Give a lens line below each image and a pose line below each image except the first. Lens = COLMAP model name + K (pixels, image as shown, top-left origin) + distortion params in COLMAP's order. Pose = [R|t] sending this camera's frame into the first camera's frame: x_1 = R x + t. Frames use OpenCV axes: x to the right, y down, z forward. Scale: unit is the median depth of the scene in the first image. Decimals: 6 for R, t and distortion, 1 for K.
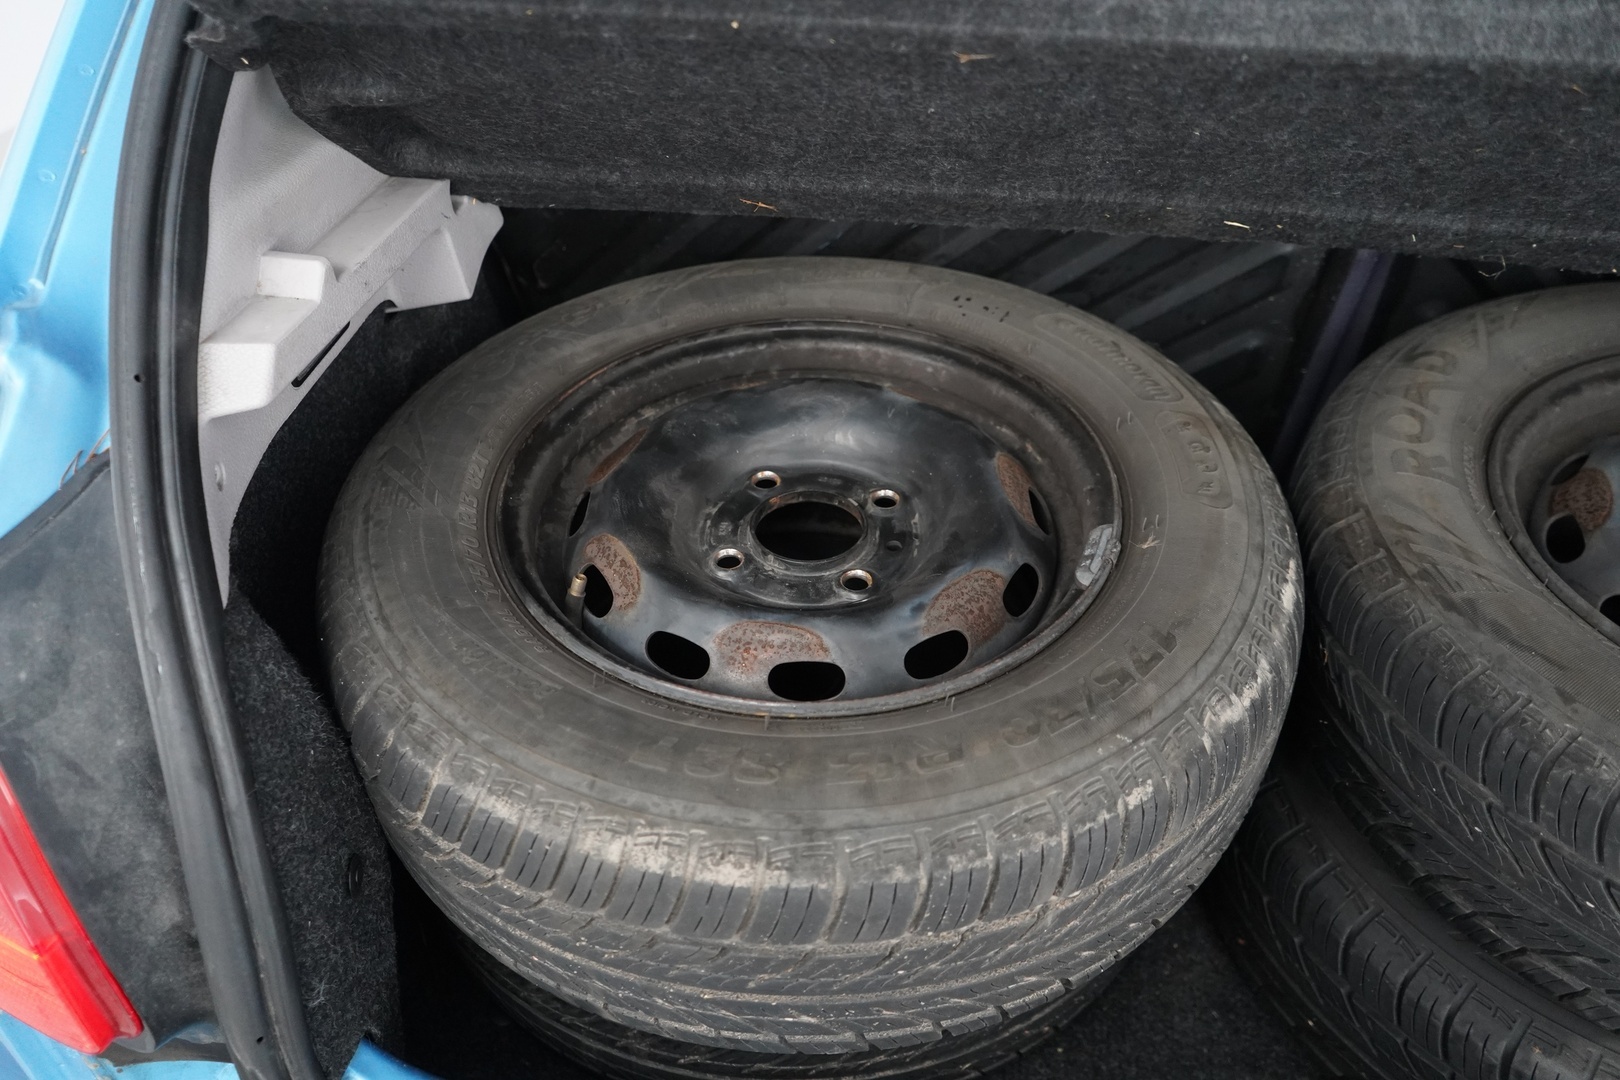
lens RADIAL K [[1323.2, 0, 813.9], [0, 1323.2, 535.5], [0, 0, 1]] dist [-0.011528, 0.007401]
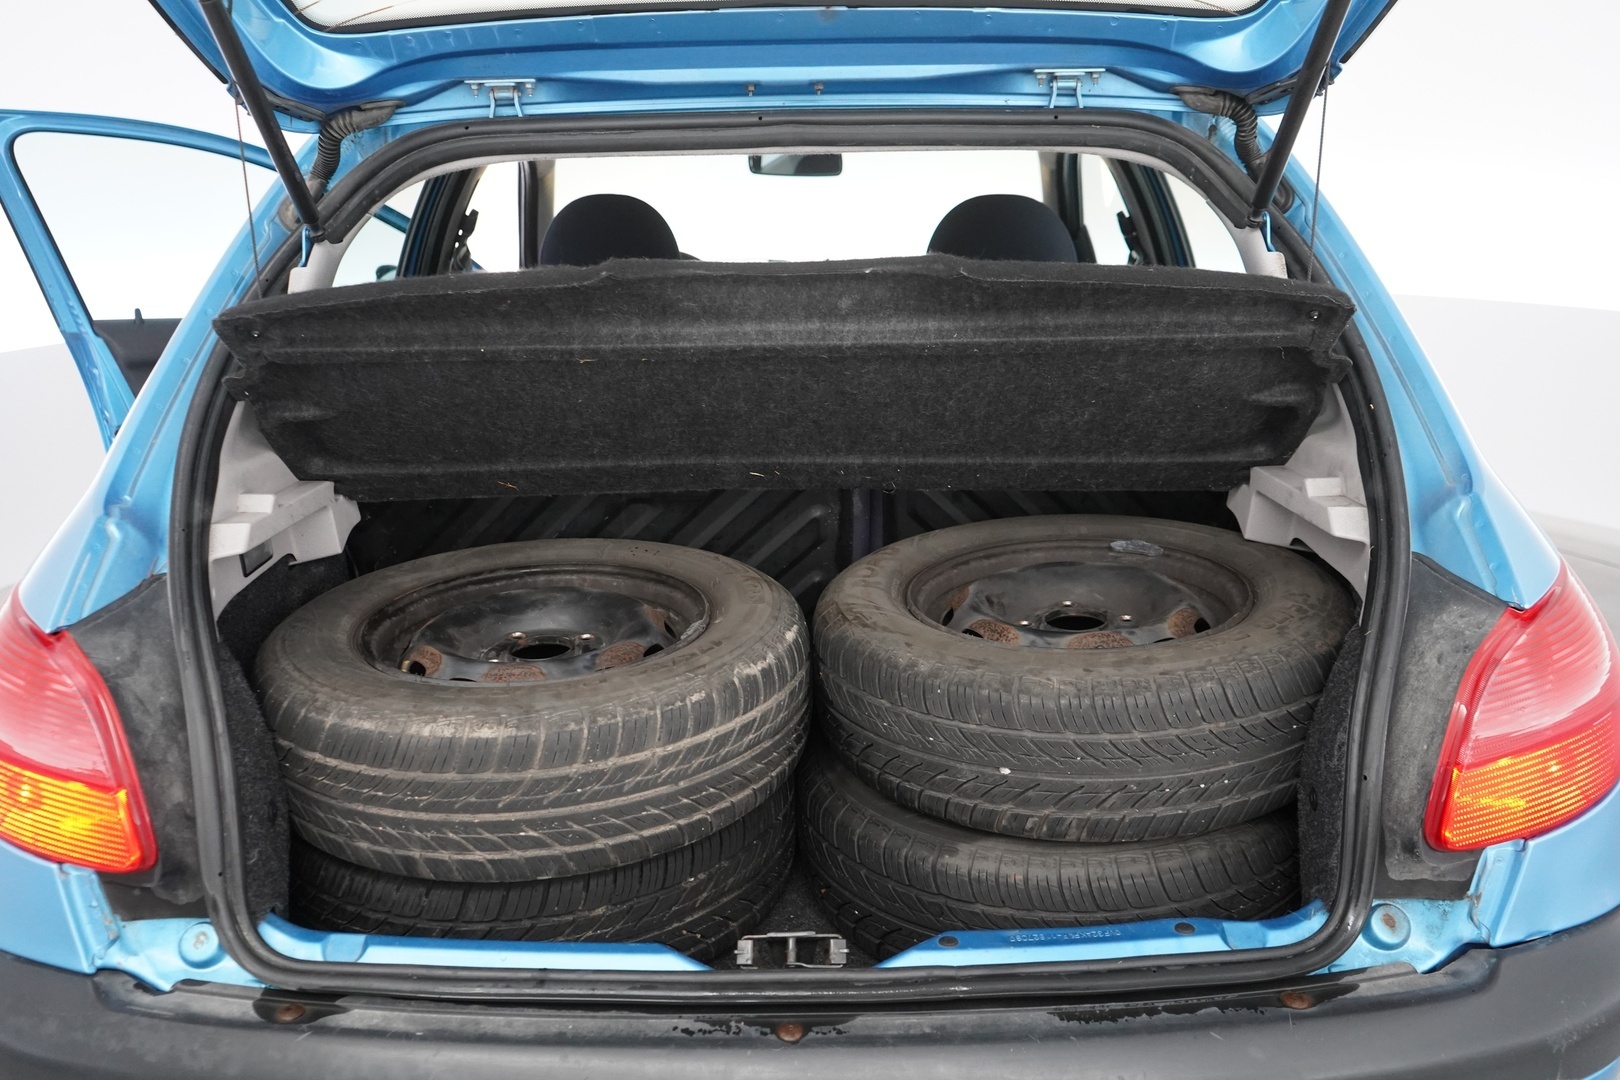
lens RADIAL K [[1323.2, 0, 813.9], [0, 1323.2, 535.5], [0, 0, 1]] dist [-0.011528, 0.007401]
pose [[0.987577, -0.050521, 0.148791, 0.130942], [0.105545, 0.914775, -0.389933, 0.748890], [-0.116410, 0.400793, 0.908743, -0.904547]]
